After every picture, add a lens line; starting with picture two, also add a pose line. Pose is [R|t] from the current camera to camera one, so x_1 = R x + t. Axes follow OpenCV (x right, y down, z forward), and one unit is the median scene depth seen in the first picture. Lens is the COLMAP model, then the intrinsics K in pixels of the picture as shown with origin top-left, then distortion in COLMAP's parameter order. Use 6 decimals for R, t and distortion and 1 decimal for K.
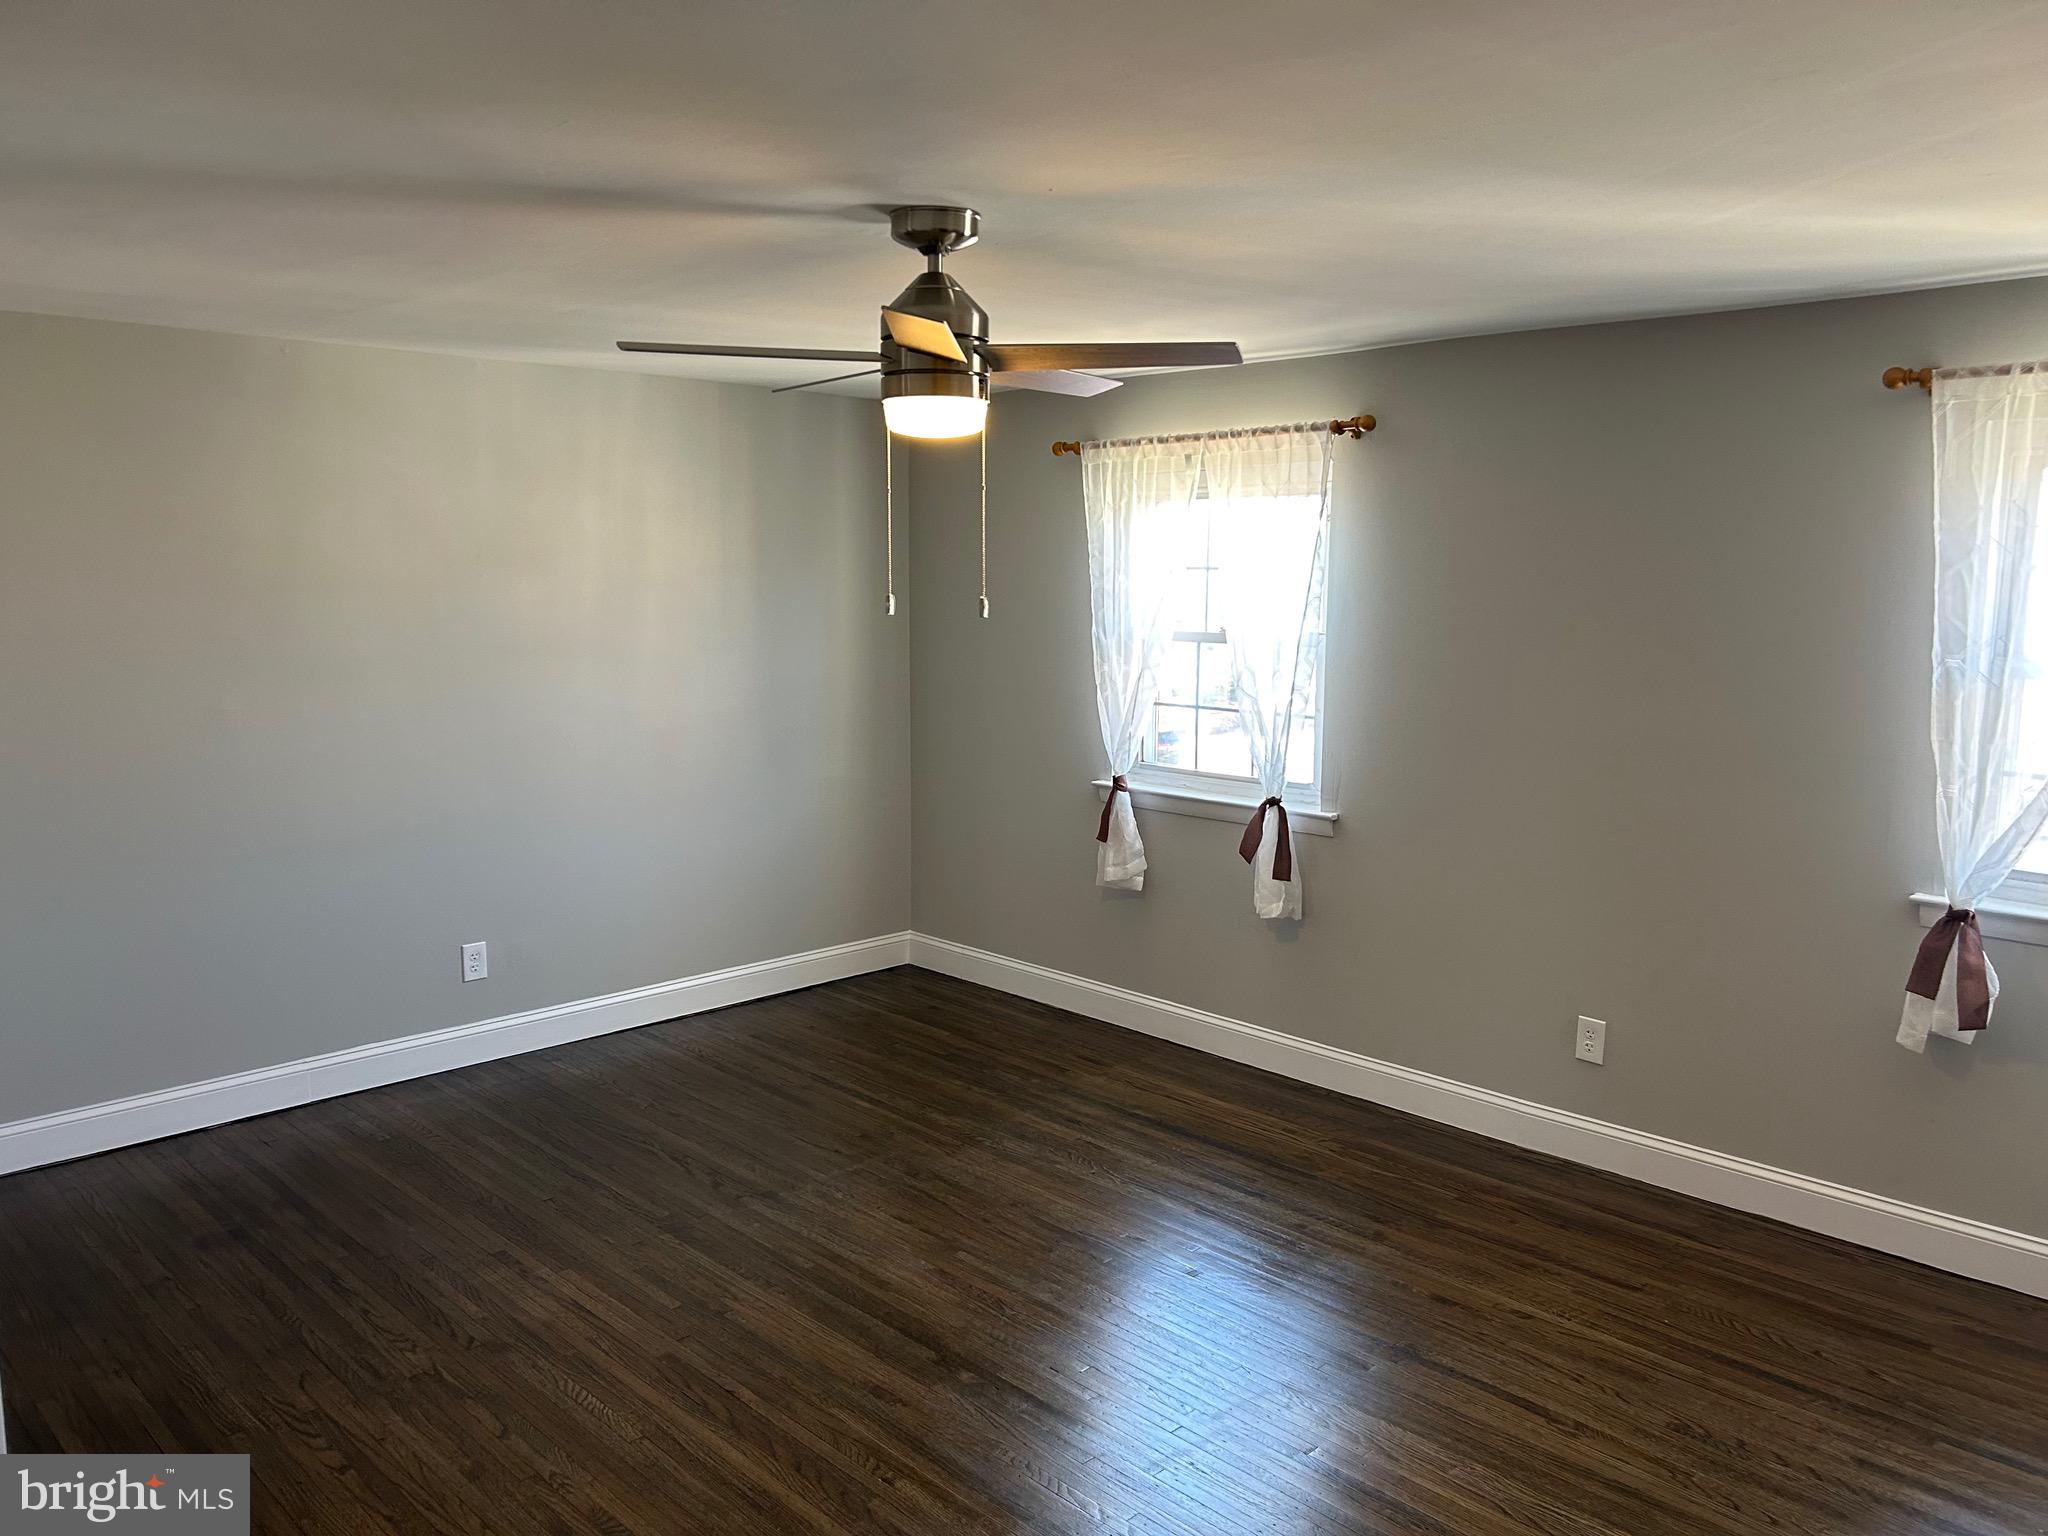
lens RADIAL K [[1536.0, 0, 1027.1], [0, 1536.0, 777.6], [0, 0, 1]] dist [0.048636, -0.042565]
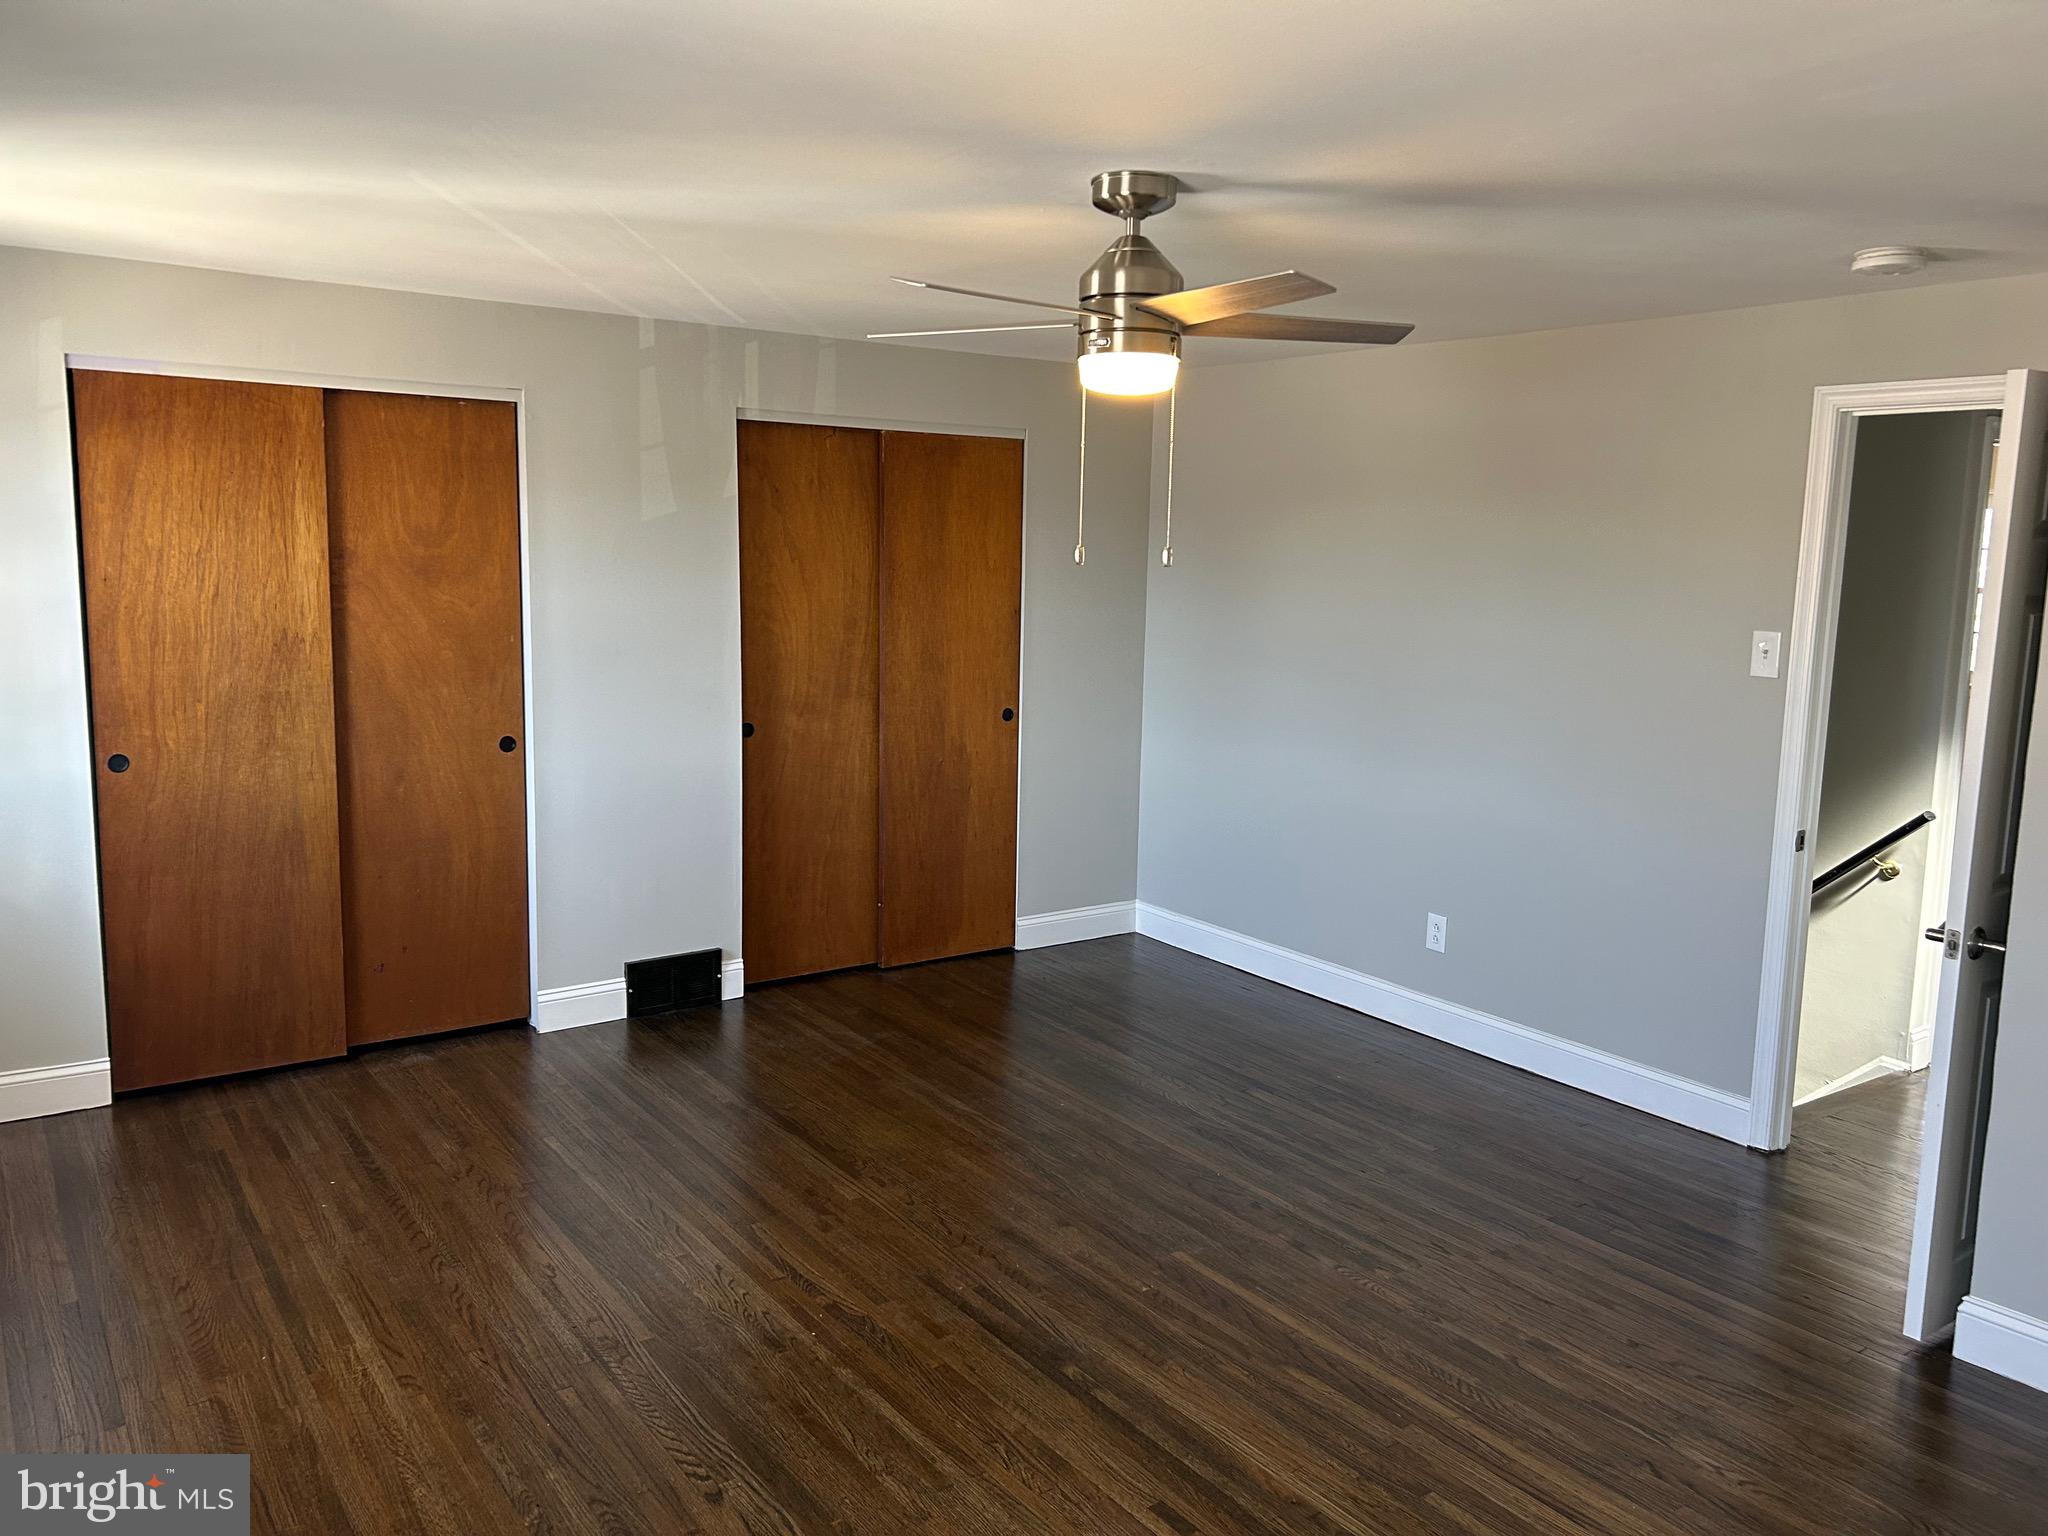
lens RADIAL K [[1554.7, 0, 1024.0], [0, 1554.7, 768.0], [0, 0, 1]] dist [0.052457, -0.000266]
pose [[-0.988879, -0.050990, 0.139706, -0.119032], [-0.009304, 0.958757, 0.284075, -0.225211], [-0.148429, 0.279616, -0.948569, 1.667011]]
